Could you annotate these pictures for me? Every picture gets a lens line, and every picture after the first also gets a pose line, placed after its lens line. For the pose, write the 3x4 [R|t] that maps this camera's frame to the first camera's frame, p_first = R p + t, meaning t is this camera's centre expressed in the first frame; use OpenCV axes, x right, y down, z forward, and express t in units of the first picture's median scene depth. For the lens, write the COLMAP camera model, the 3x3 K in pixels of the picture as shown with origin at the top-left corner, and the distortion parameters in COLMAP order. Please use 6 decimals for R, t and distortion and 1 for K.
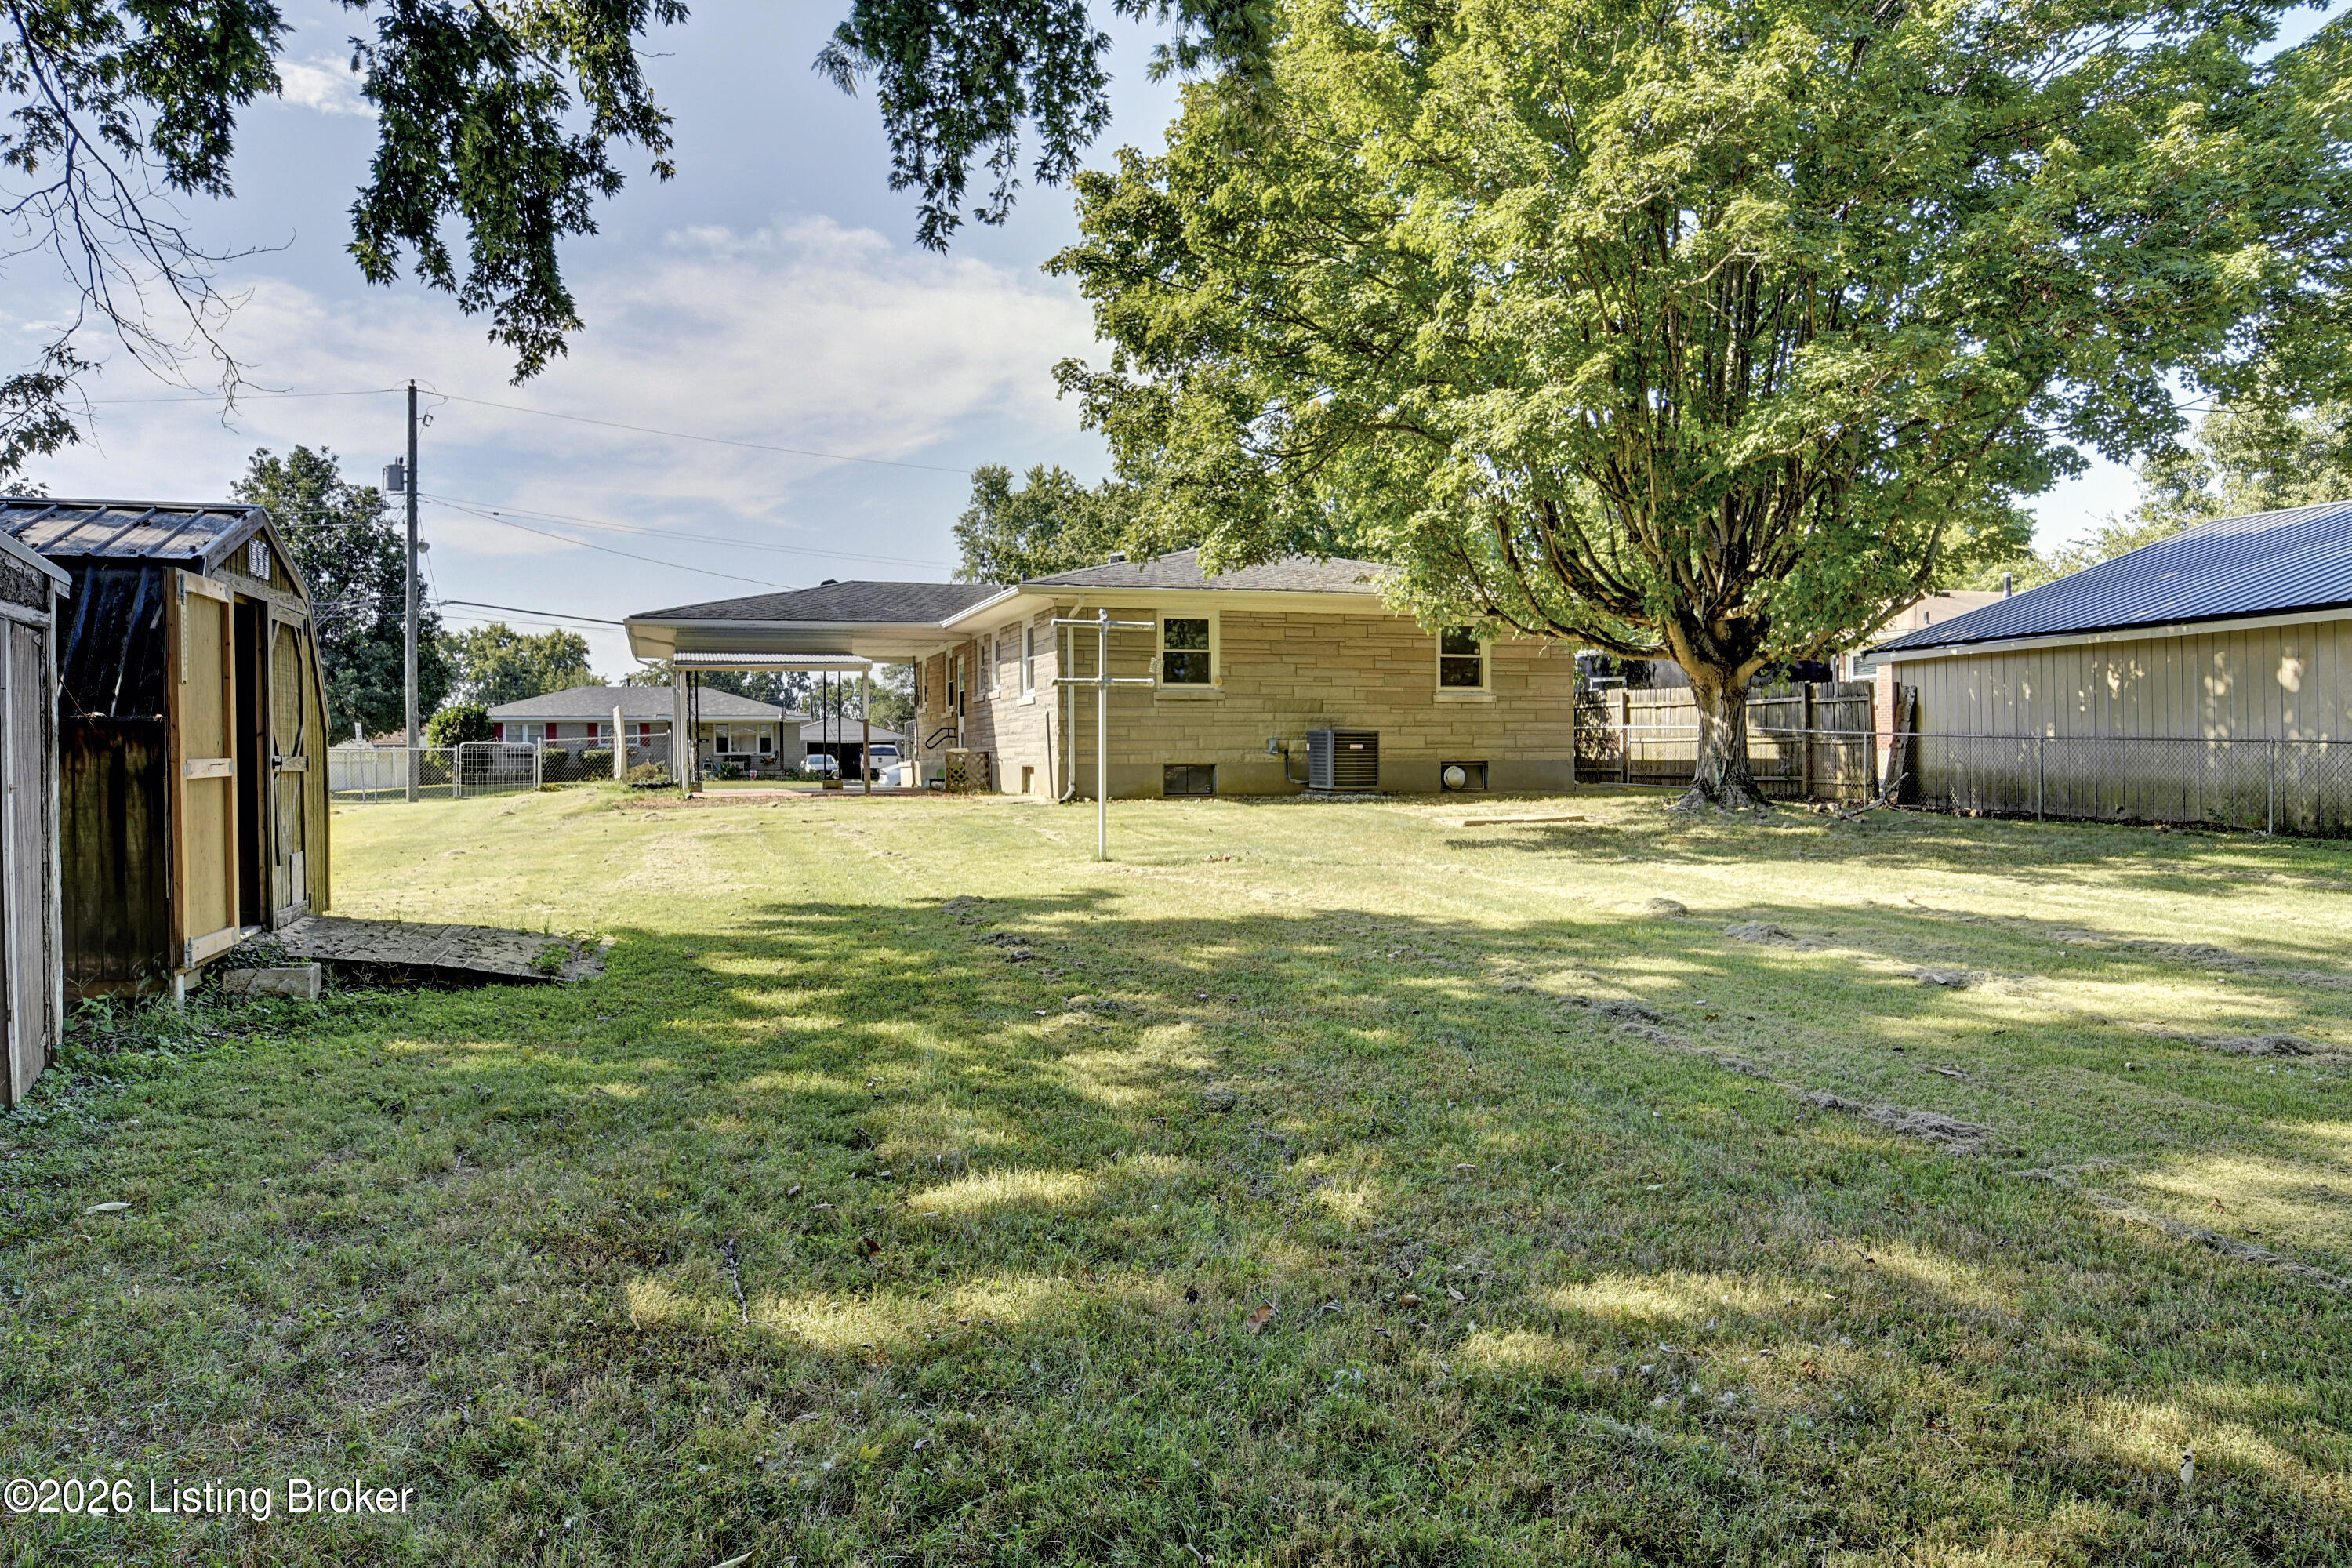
lens RADIAL K [[1538.2, 0, 1176.0], [0, 1538.2, 784.0], [0, 0, 1]] dist [-0.002477, -0.000682]
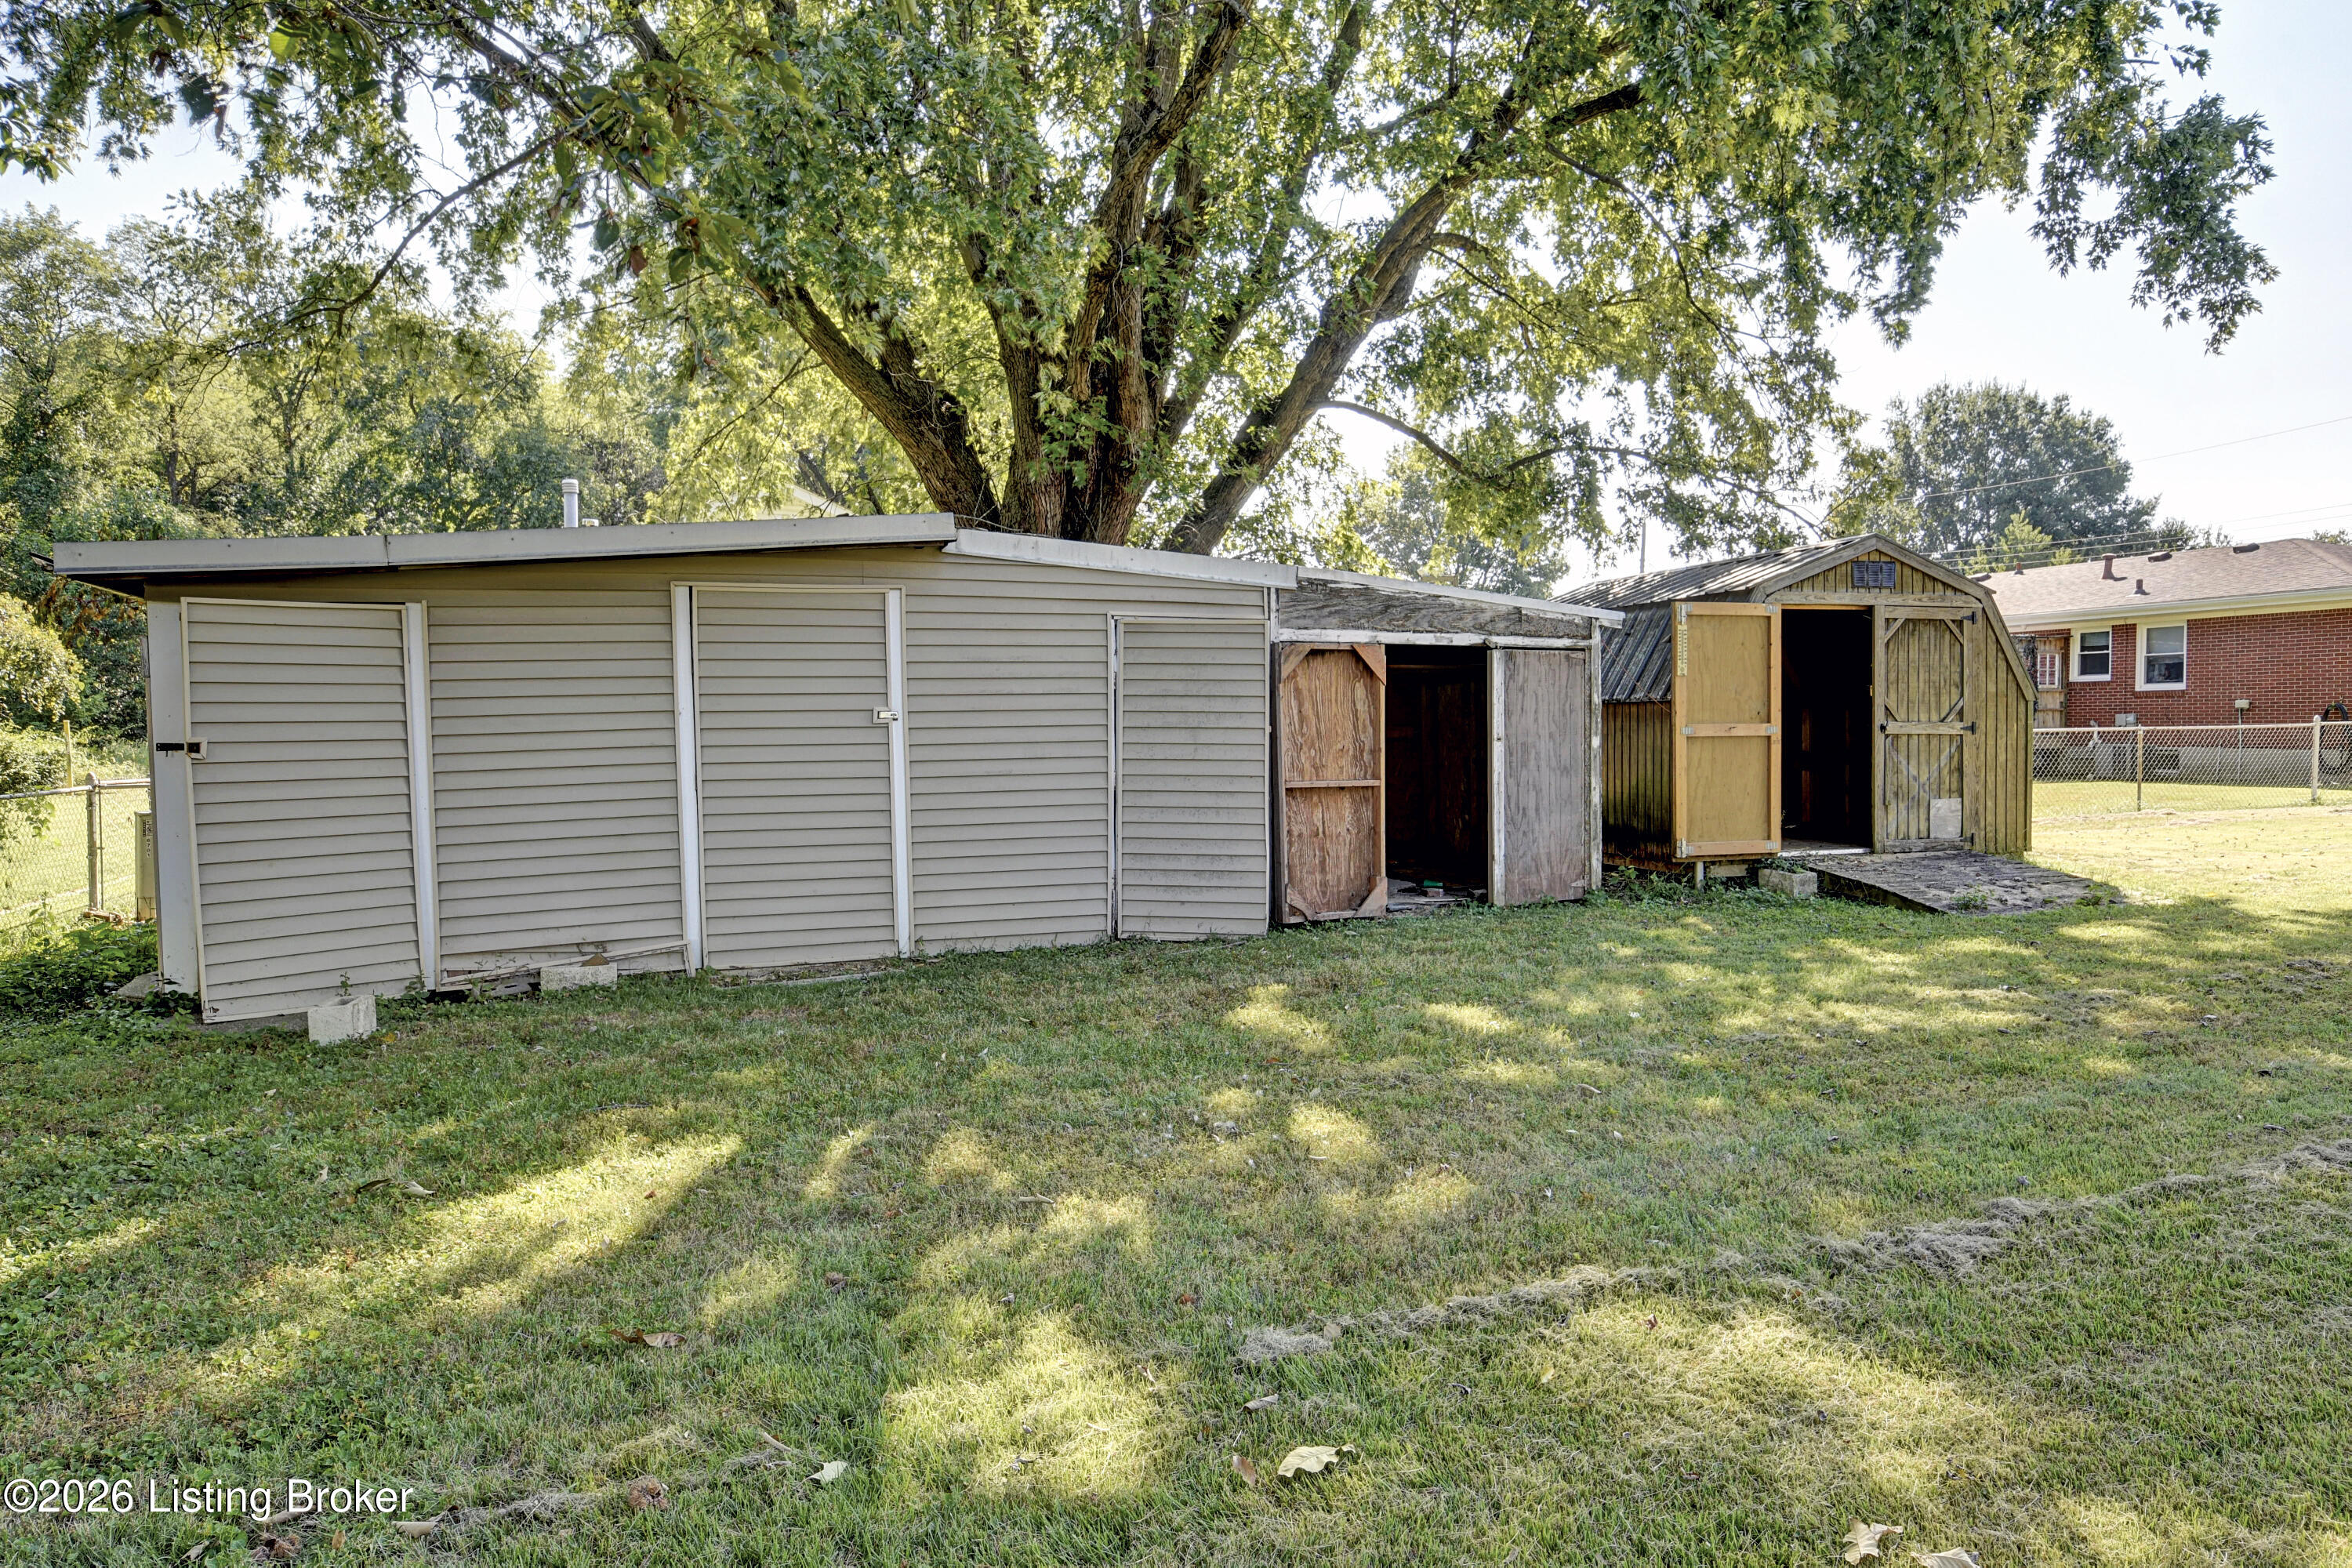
lens RADIAL K [[1538.2, 0, 1176.0], [0, 1538.2, 784.0], [0, 0, 1]] dist [-0.002477, -0.000682]
pose [[-0.011738, 0.034027, -0.999352, 0.650044], [-0.008472, 0.999382, 0.034128, -0.004164], [0.999895, 0.008867, -0.011443, 0.346919]]
